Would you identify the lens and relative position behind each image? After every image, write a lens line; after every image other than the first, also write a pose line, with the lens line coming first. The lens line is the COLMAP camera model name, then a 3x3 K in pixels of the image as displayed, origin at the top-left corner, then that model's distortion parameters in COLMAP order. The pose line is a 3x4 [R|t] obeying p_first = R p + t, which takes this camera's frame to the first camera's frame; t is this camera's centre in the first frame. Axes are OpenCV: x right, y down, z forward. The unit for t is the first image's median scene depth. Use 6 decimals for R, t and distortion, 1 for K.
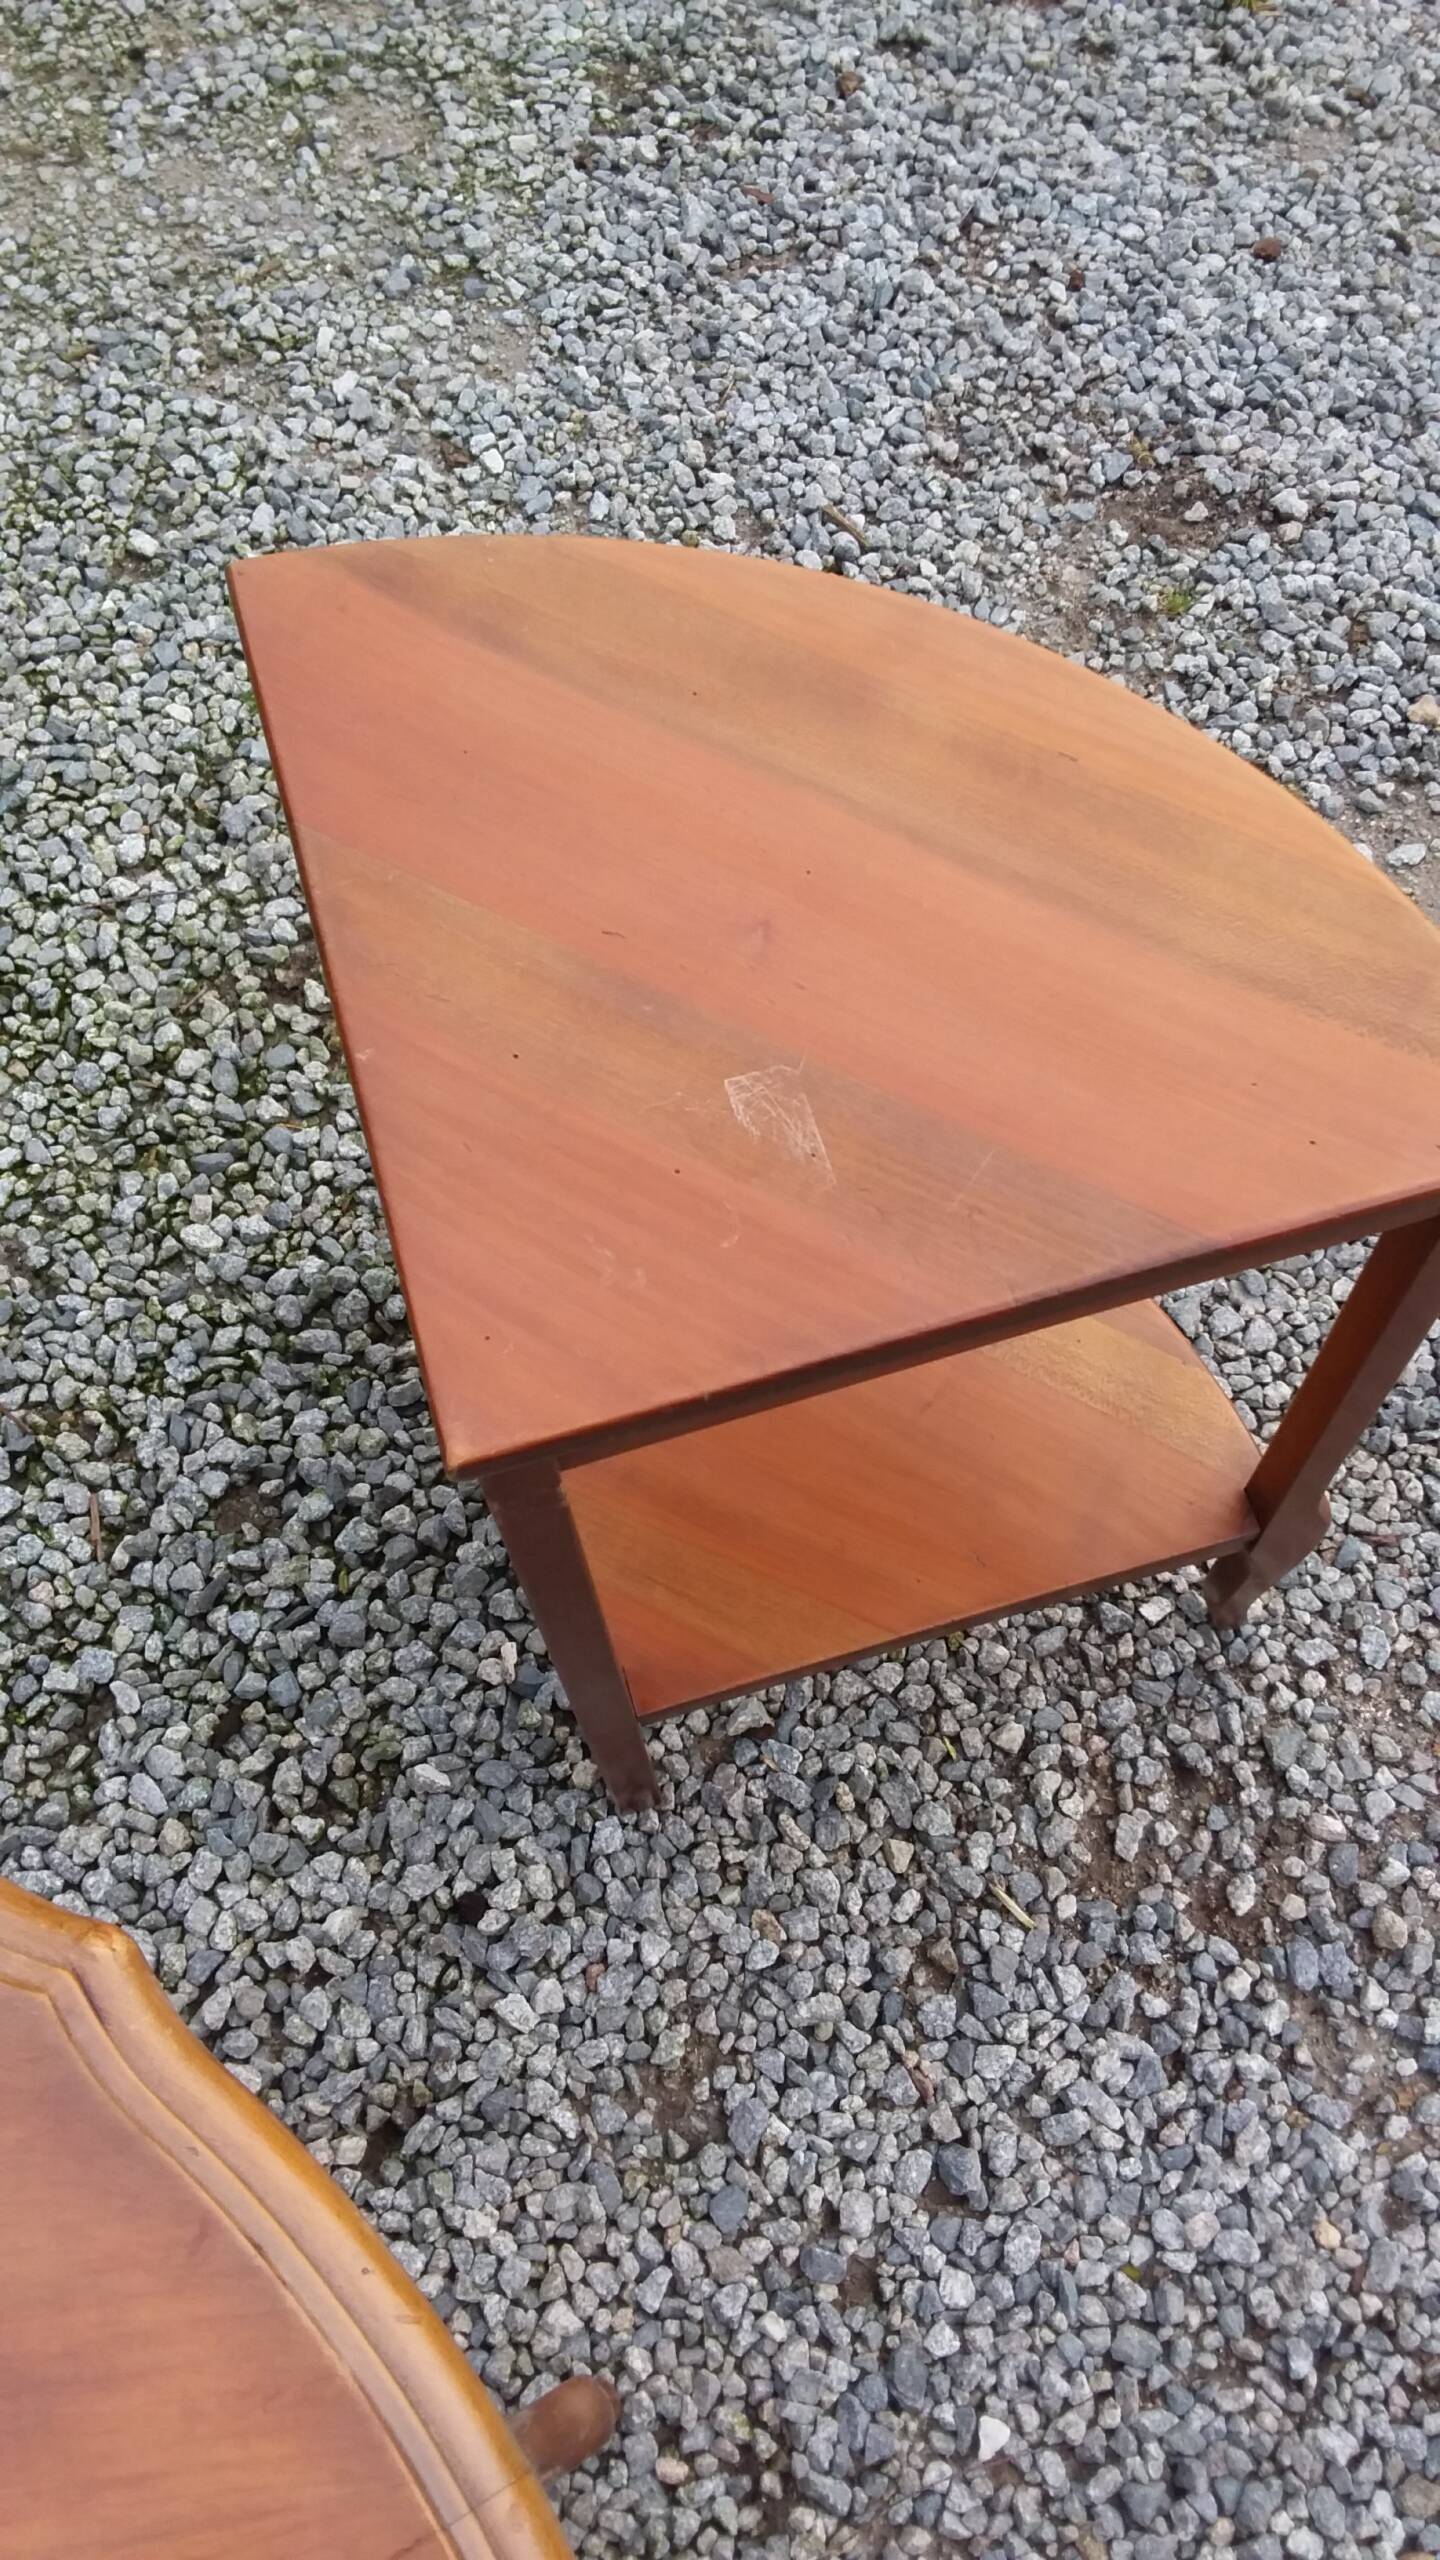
lens RADIAL K [[2079.6, 0, 728.6], [0, 2079.6, 1220.3], [0, 0, 1]] dist [0.121409, -0.218295]
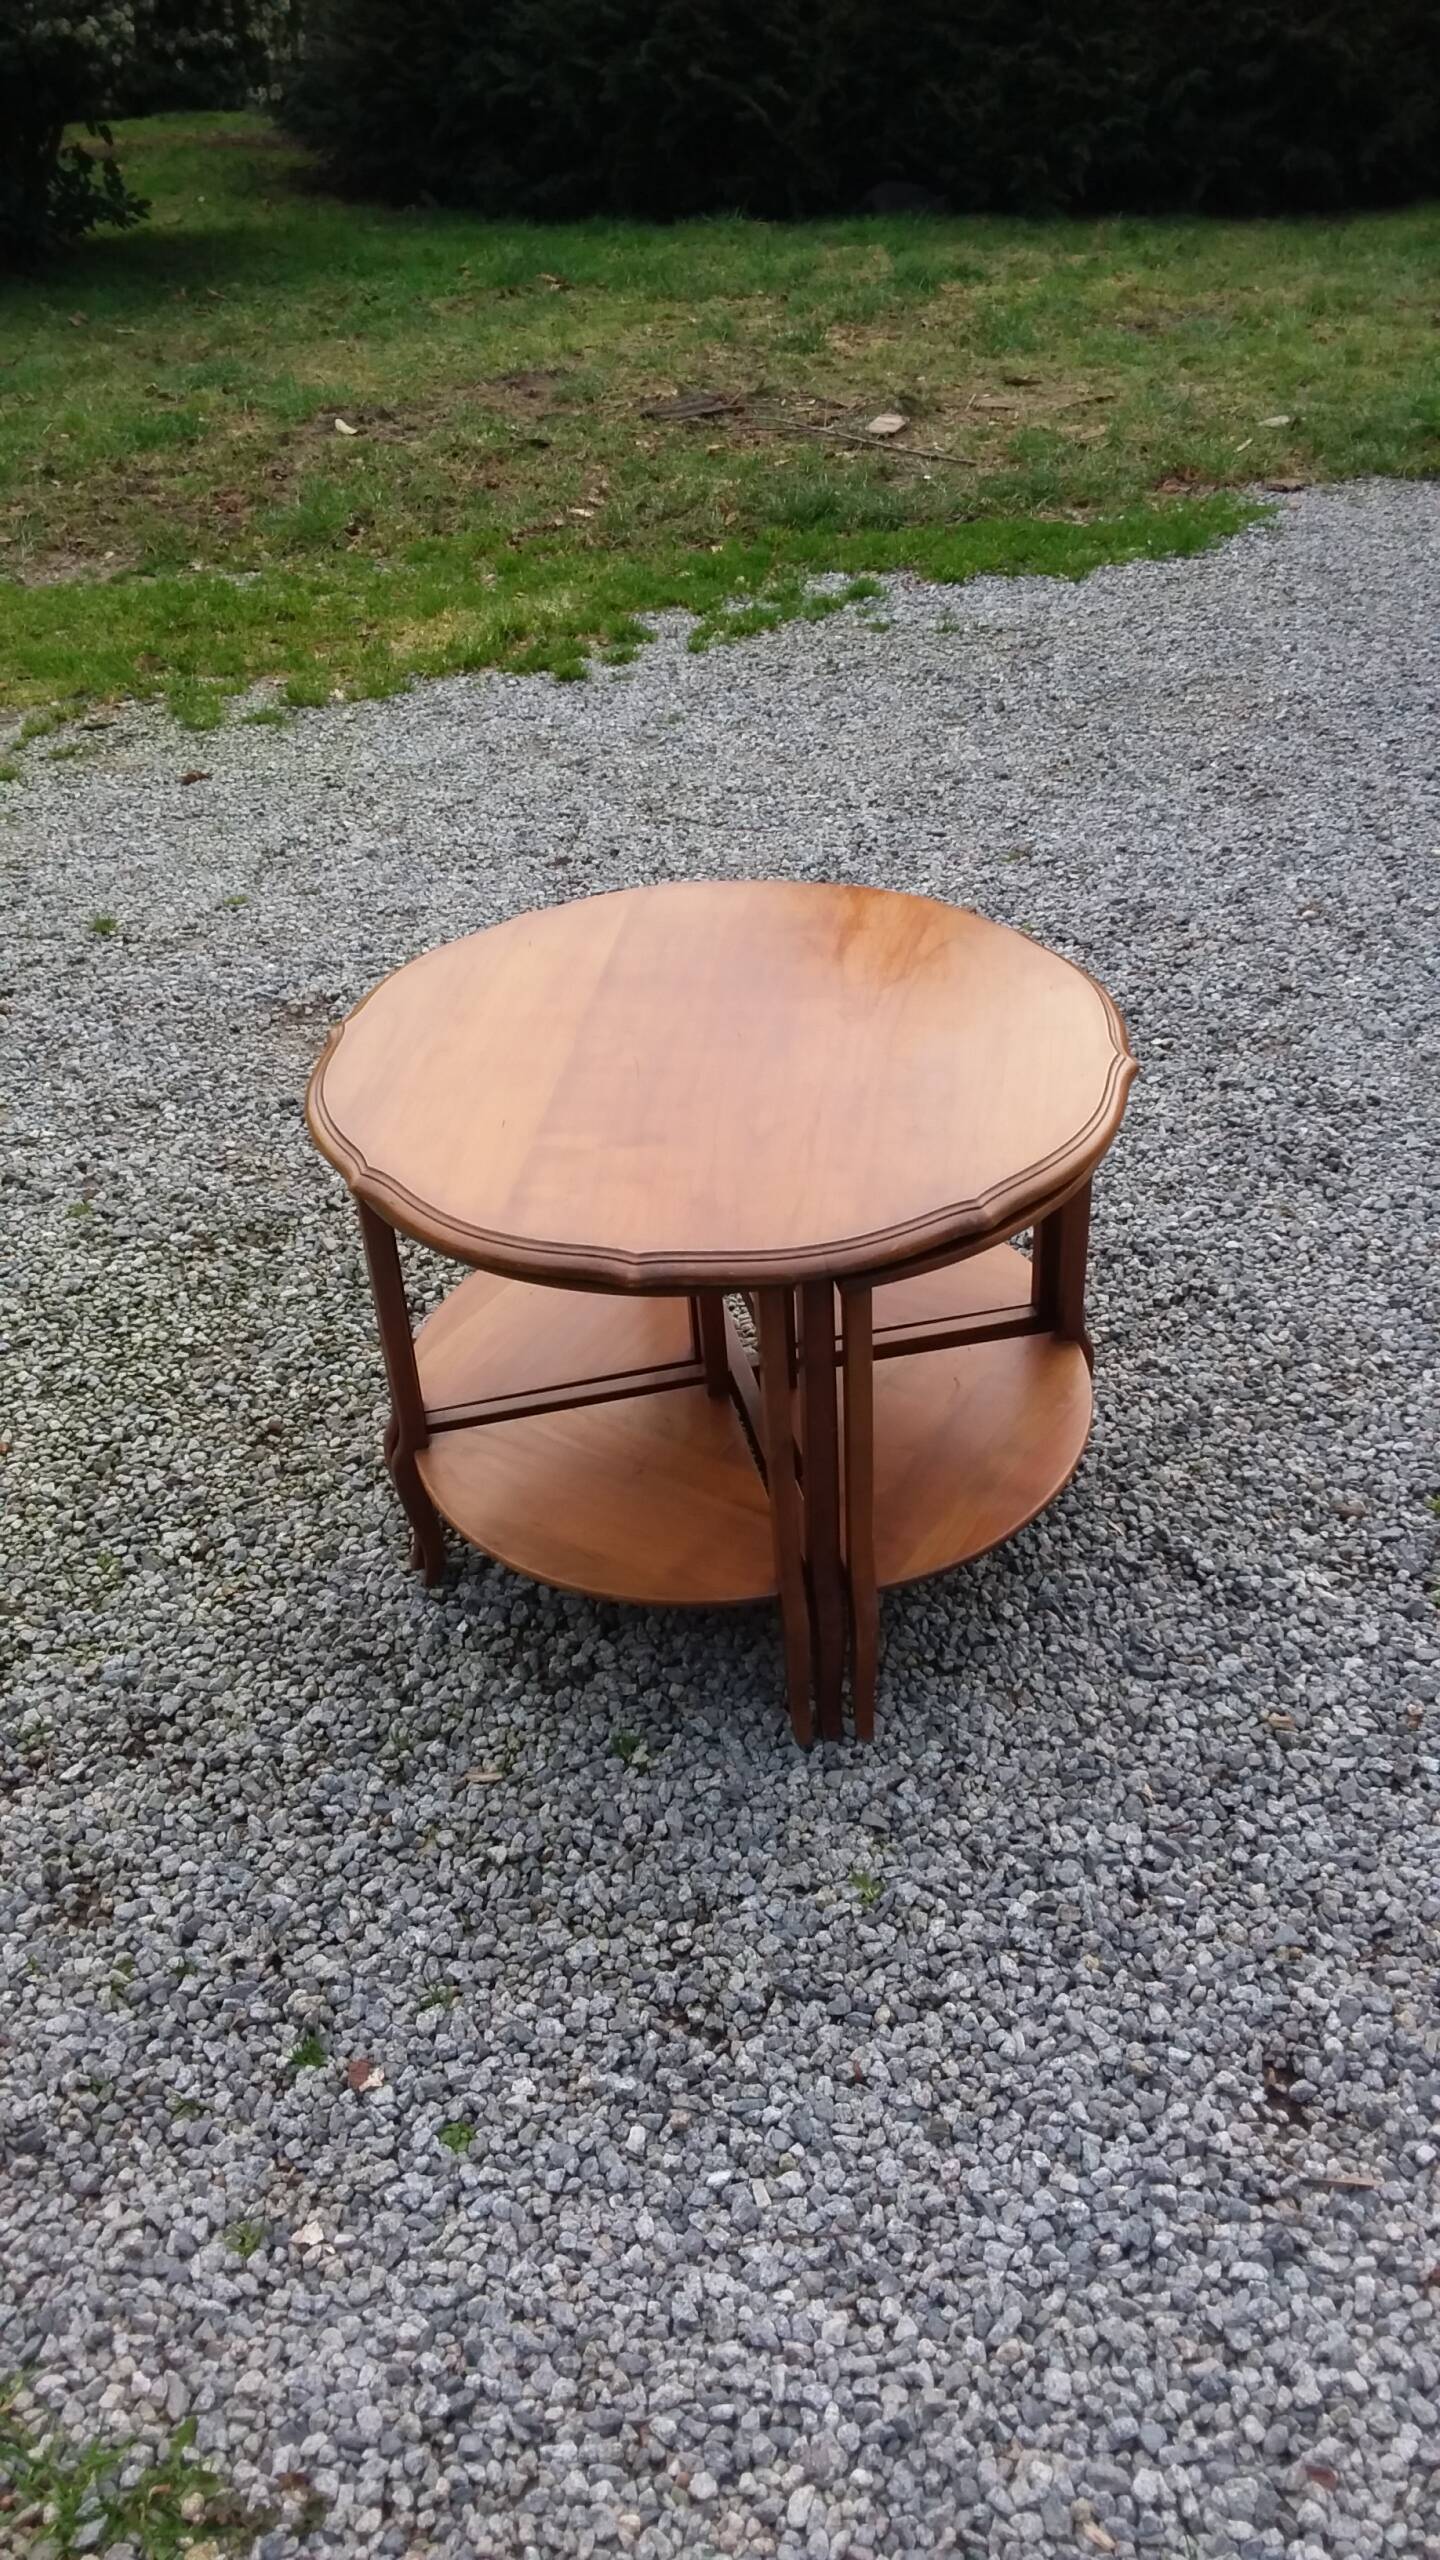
lens RADIAL K [[2060.6, 0, 730.7], [0, 2060.6, 1218.5], [0, 0, 1]] dist [0.129911, -0.228038]
pose [[0.545977, -0.451721, 0.705590, -1.508282], [0.766208, 0.609871, -0.202442, 0.762104], [-0.338872, 0.651158, 0.679087, -0.698252]]
